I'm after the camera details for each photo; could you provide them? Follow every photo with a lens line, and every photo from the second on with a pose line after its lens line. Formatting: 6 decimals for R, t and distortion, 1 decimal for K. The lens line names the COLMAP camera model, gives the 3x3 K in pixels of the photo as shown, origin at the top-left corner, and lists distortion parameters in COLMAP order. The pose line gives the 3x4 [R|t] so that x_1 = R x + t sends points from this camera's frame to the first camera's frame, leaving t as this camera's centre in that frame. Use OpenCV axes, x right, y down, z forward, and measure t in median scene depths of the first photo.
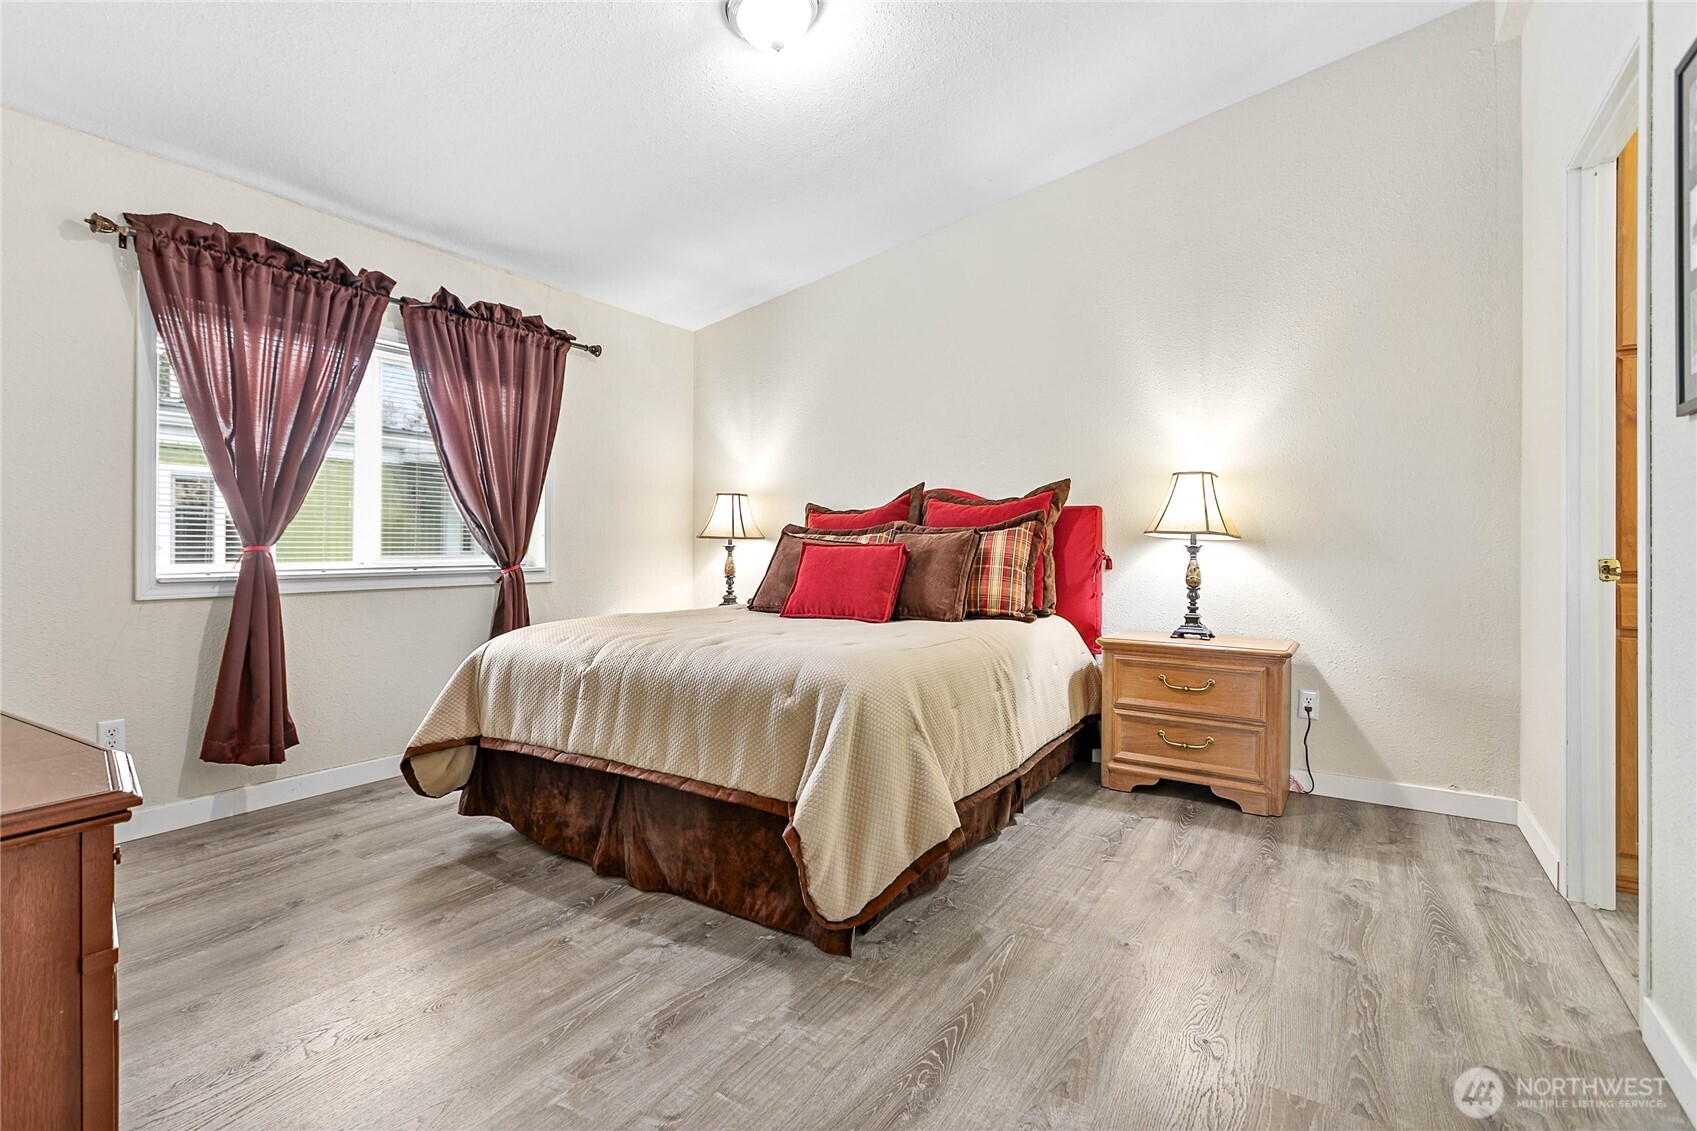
lens RADIAL K [[821.5, 0, 851.0], [0, 821.5, 541.3], [0, 0, 1]] dist [0.027839, 0.000037]
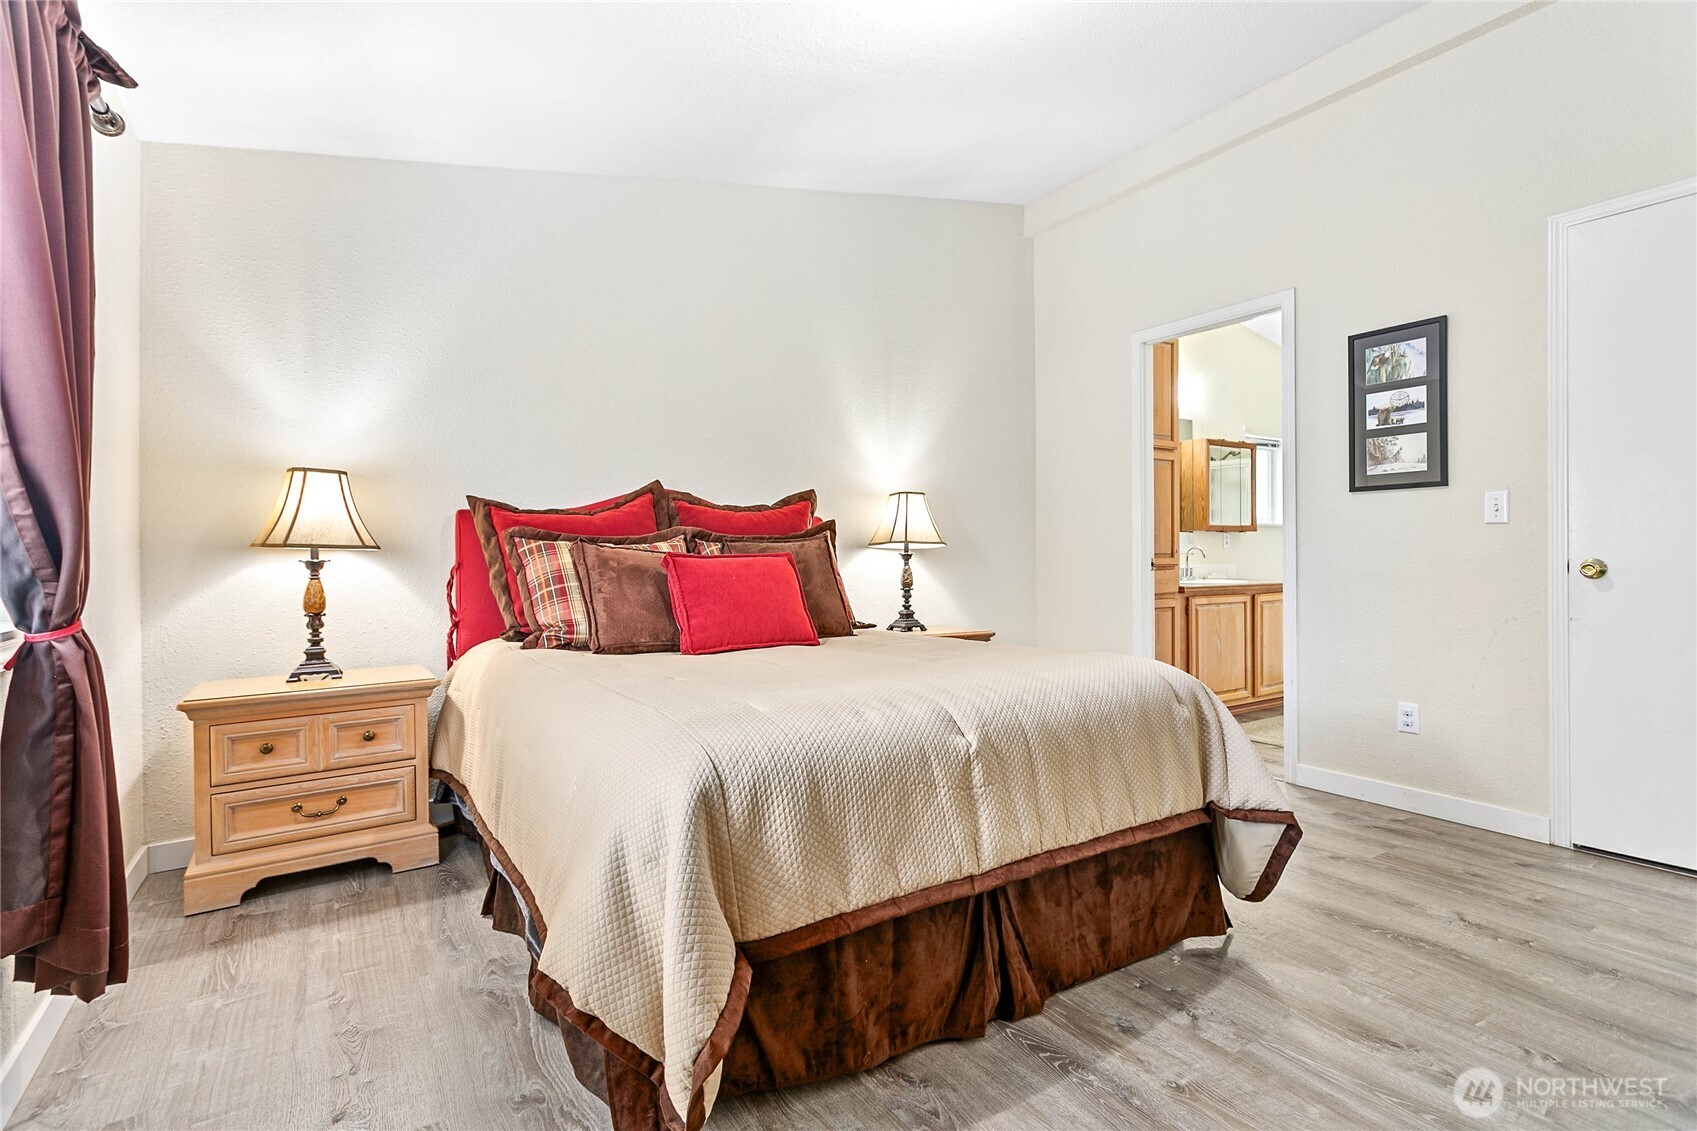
lens RADIAL K [[799.9, 0, 845.0], [0, 799.9, 562.1], [0, 0, 1]] dist [0.000919, 0.000485]
pose [[0.429190, -0.017952, 0.903036, -0.752282], [0.019267, 0.999757, 0.010718, 0.003828], [-0.903009, 0.012799, 0.429431, 0.652674]]
